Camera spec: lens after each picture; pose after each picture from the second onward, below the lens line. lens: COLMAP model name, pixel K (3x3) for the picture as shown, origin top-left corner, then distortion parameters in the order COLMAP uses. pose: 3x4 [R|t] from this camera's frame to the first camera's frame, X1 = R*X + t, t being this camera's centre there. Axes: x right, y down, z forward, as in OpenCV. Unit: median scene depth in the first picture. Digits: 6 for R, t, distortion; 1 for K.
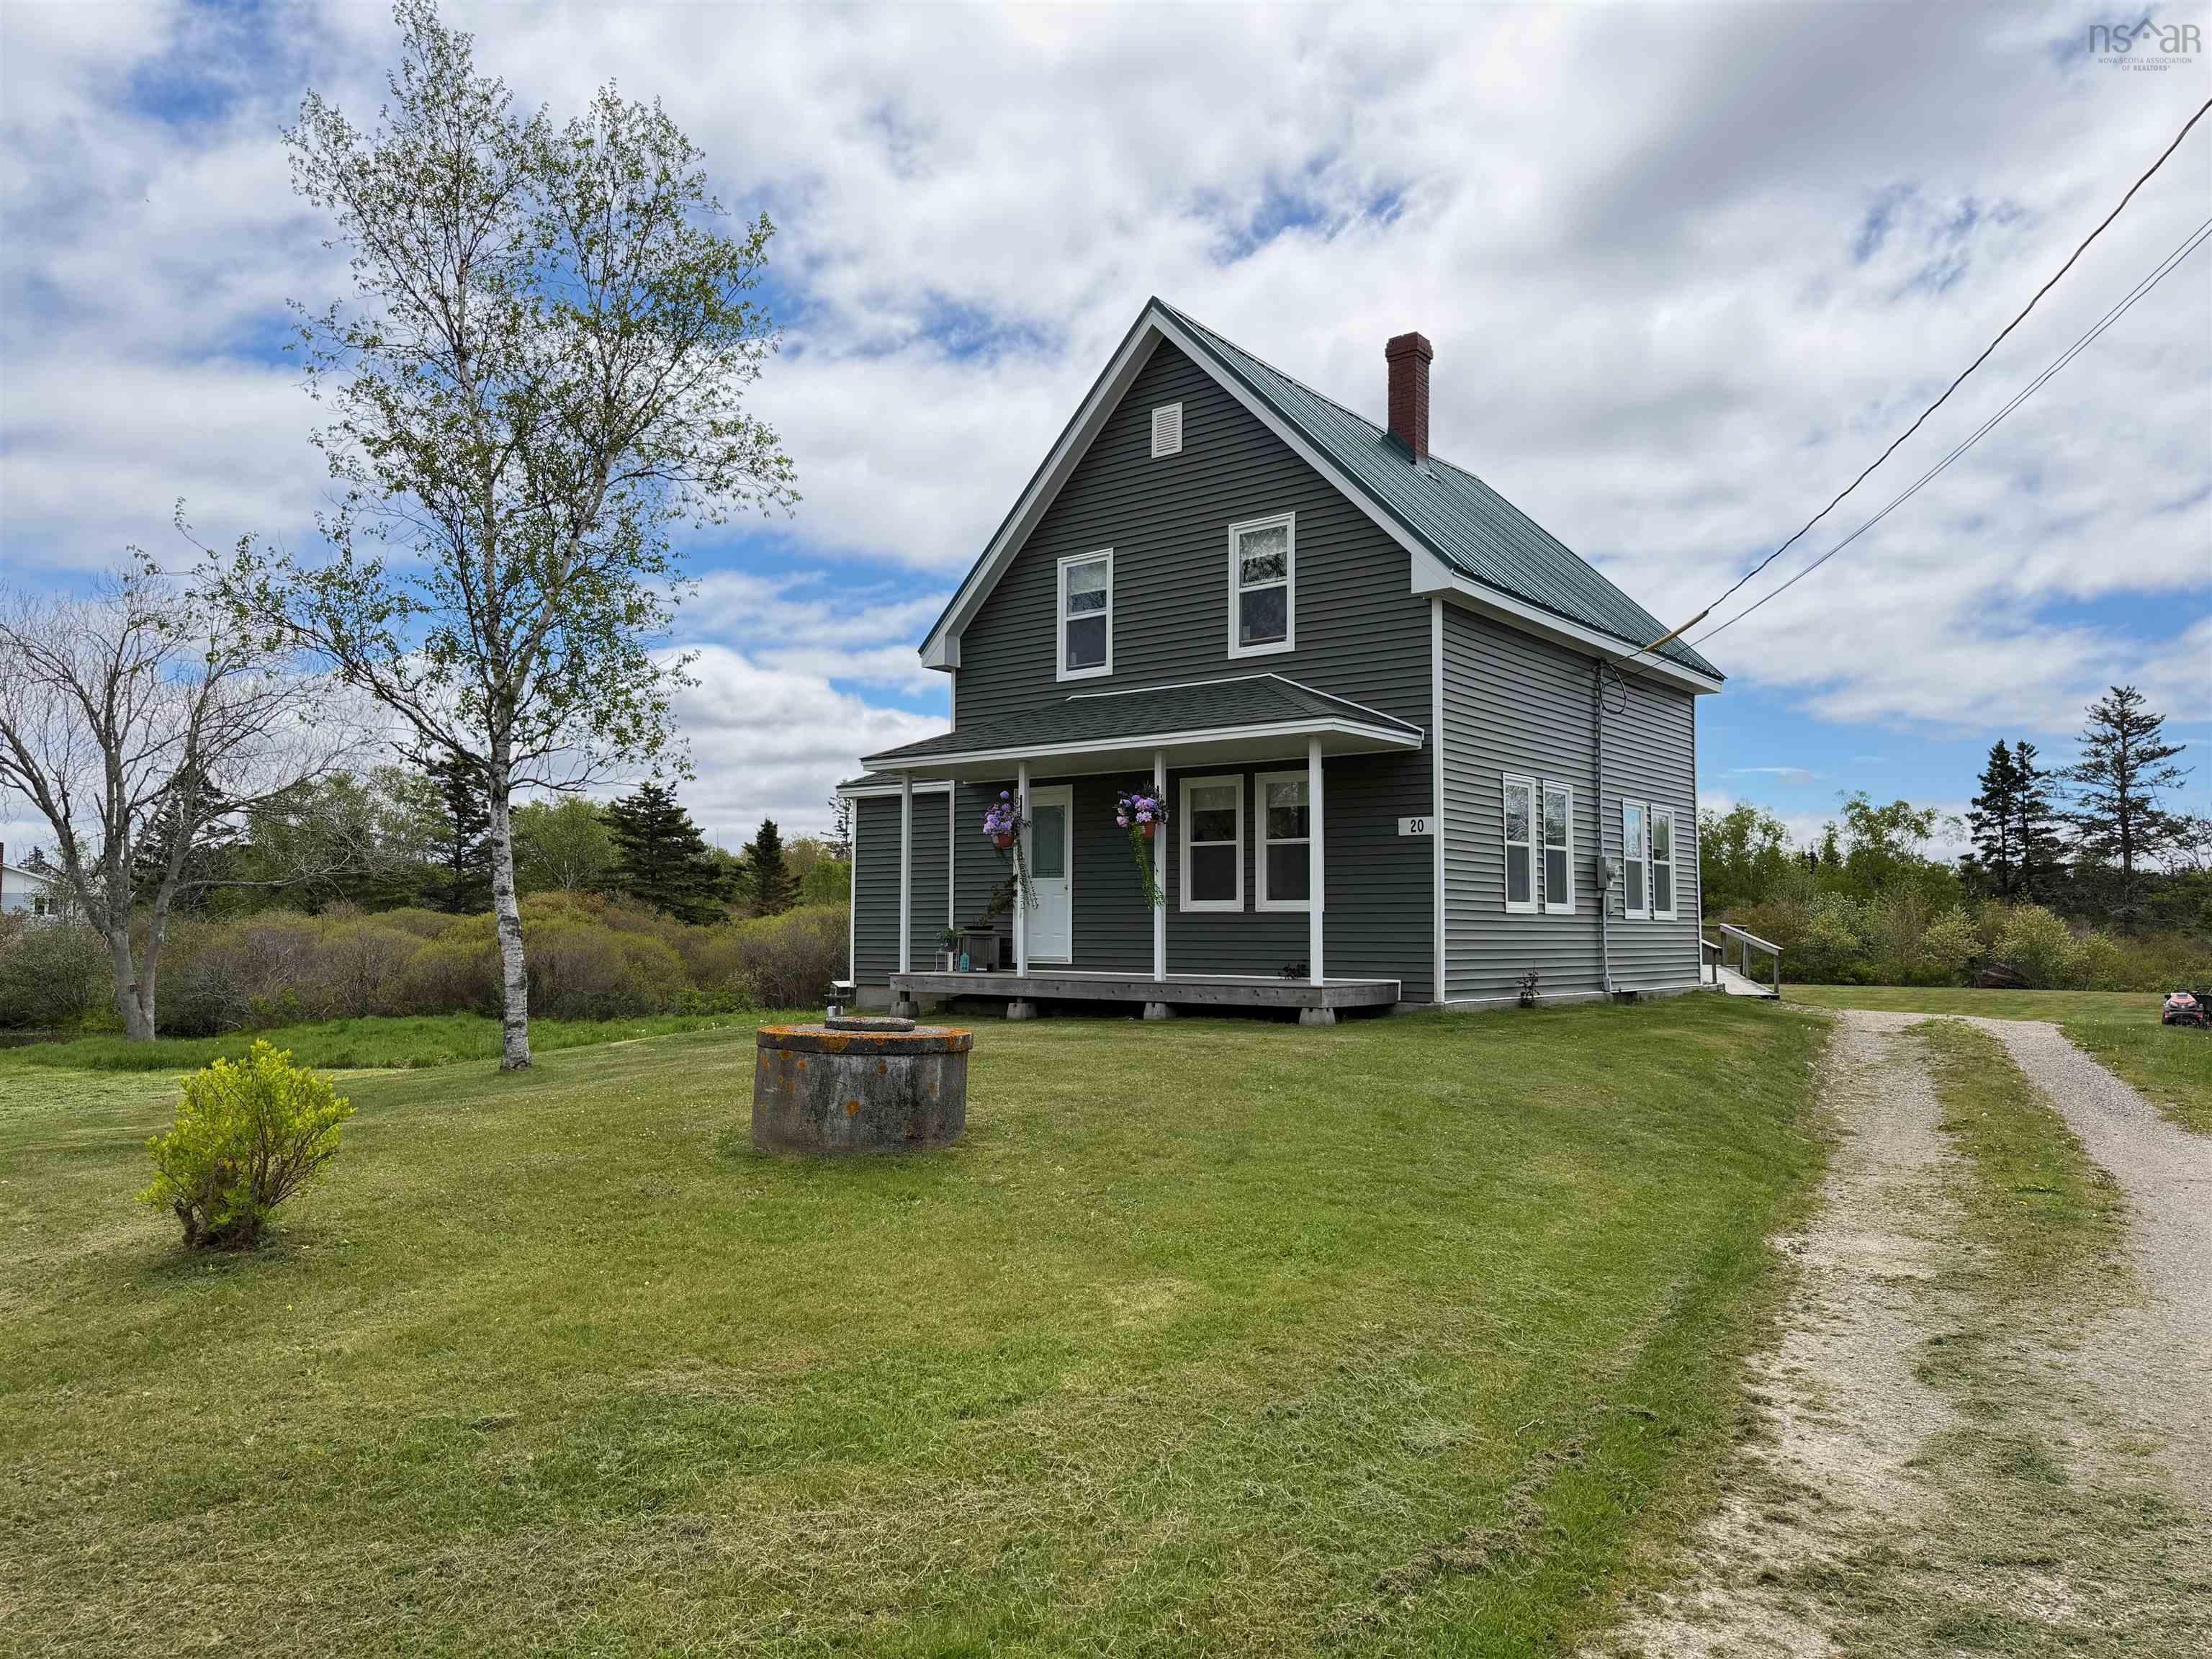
lens RADIAL K [[1556.1, 0, 1092.6], [0, 1556.1, 825.3], [0, 0, 1]] dist [0.057666, -0.062985]
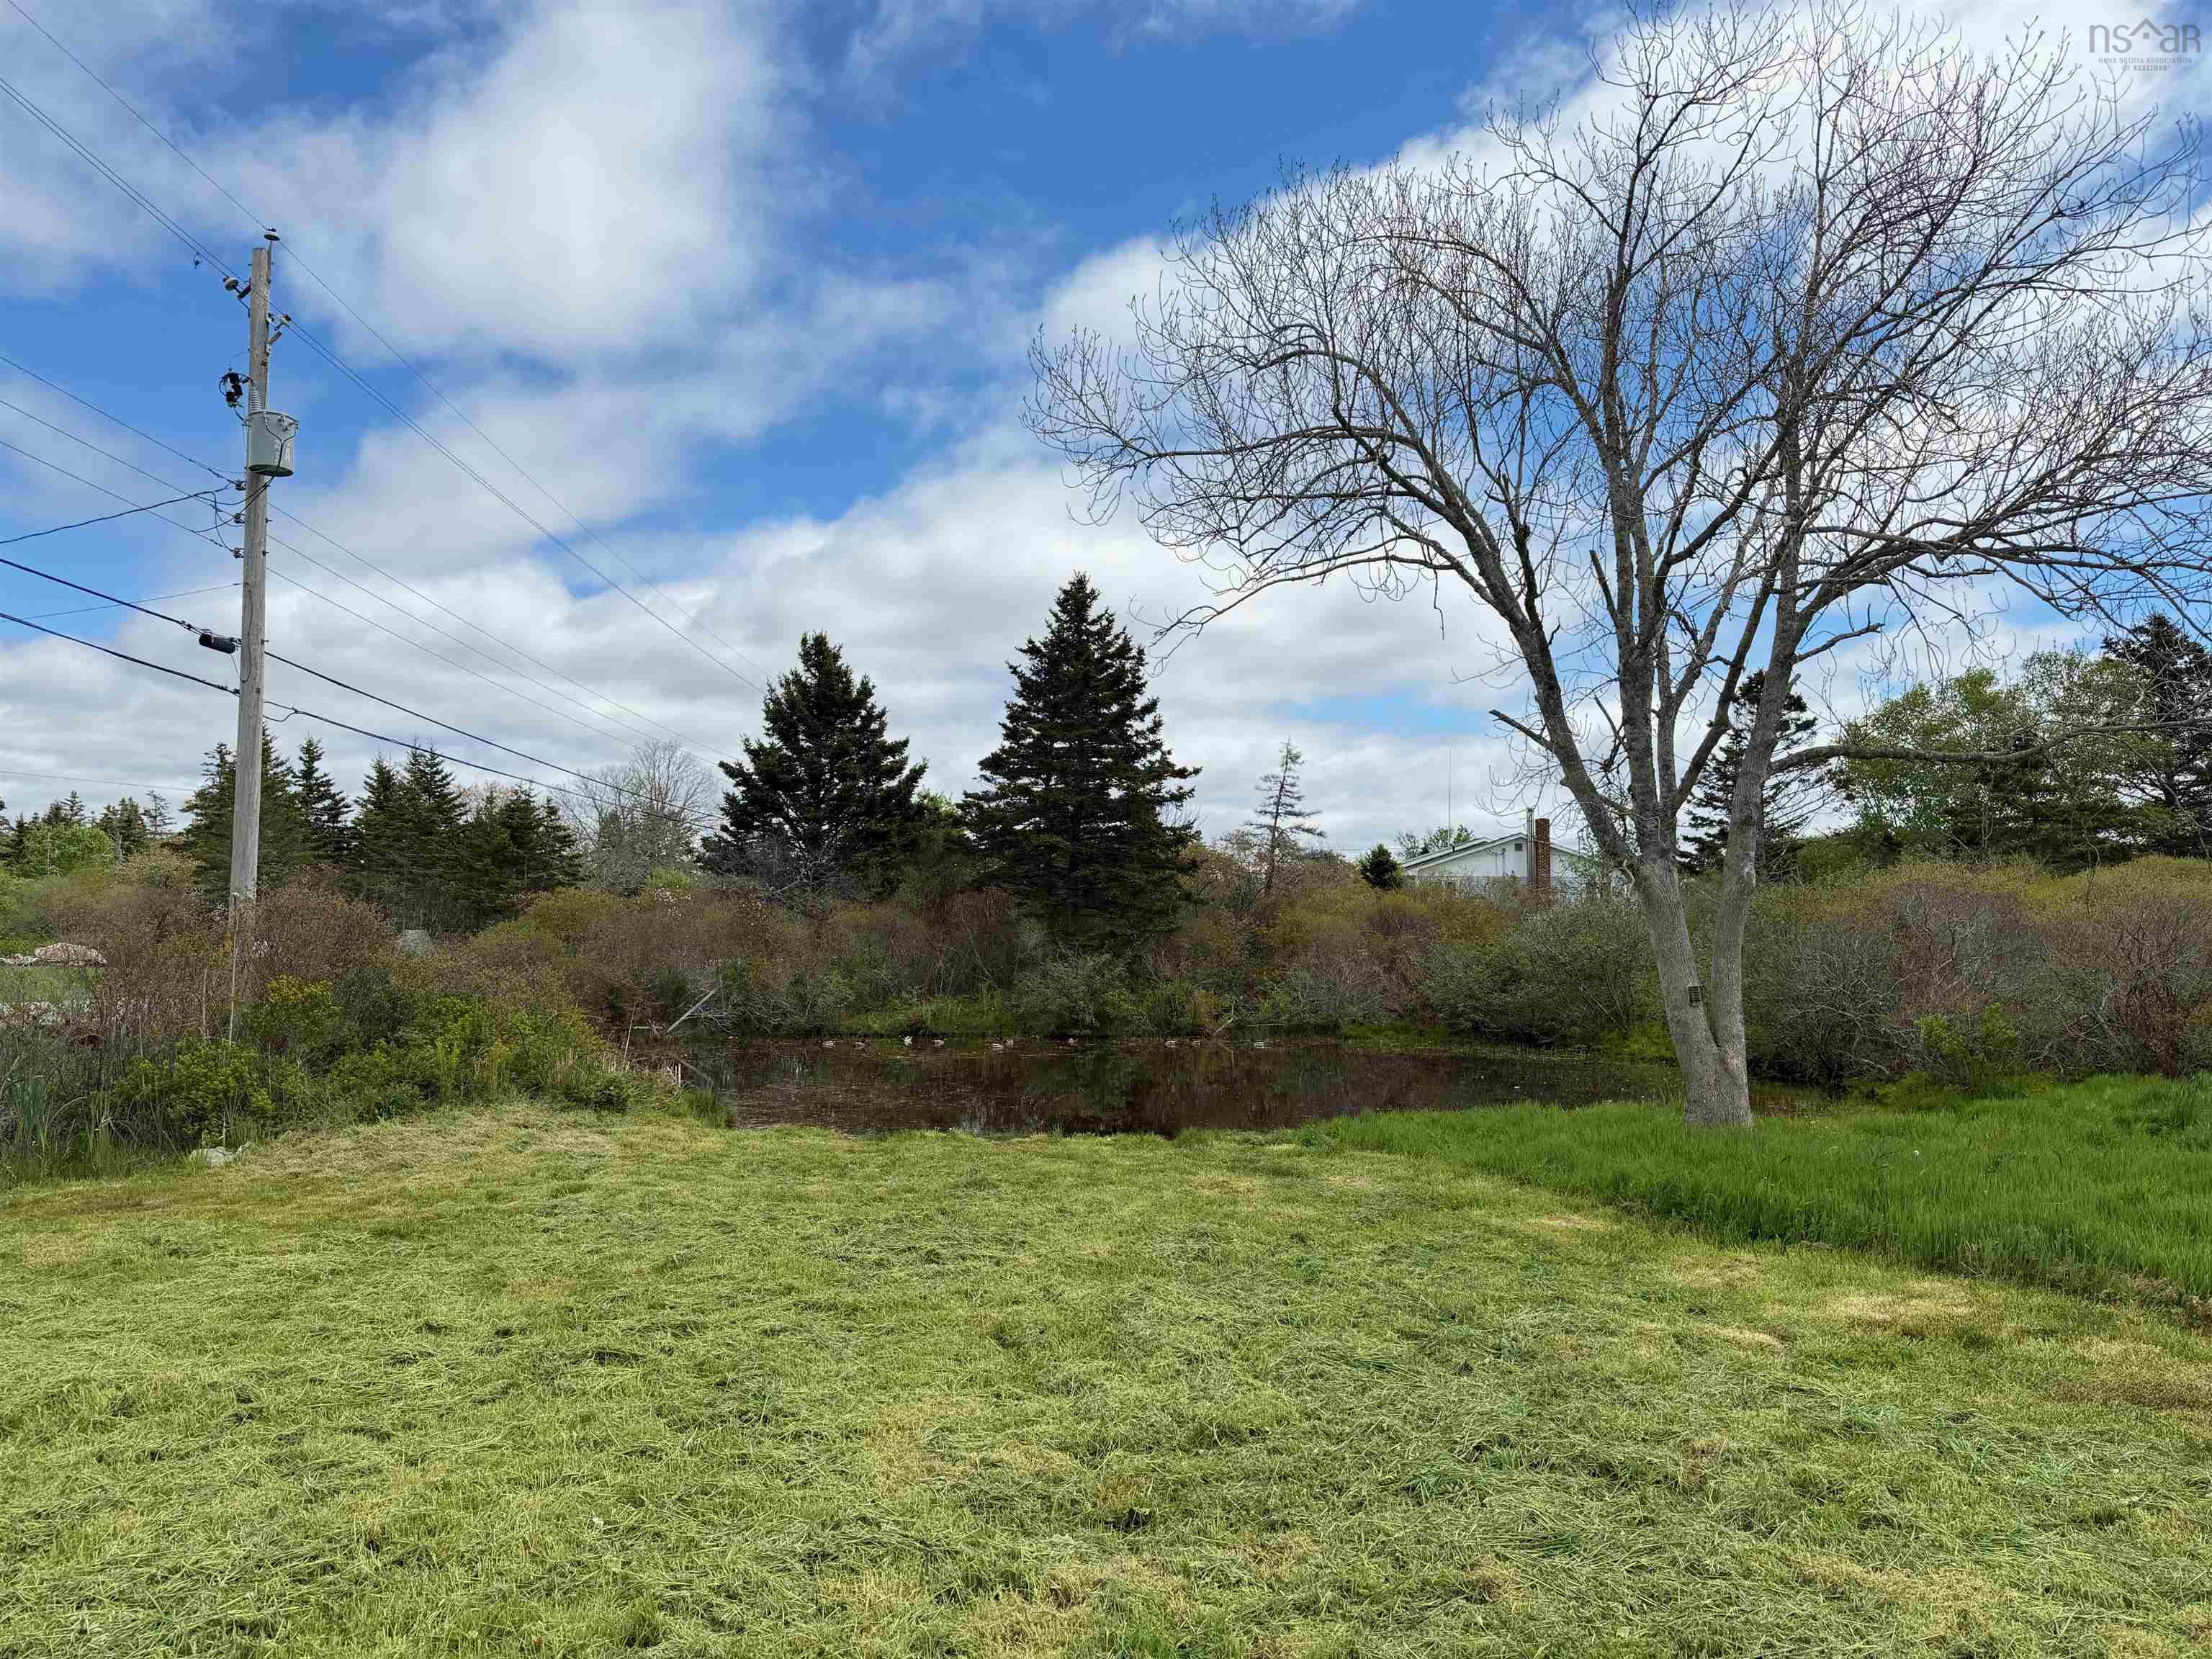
lens RADIAL K [[1556.1, 0, 1097.4], [0, 1556.1, 827.8], [0, 0, 1]] dist [0.057666, -0.062985]
pose [[0.614990, -0.052977, -0.786753, -0.738577], [0.049683, 0.998361, -0.028389, 0.123551], [0.786968, -0.021629, 0.616615, 1.214112]]
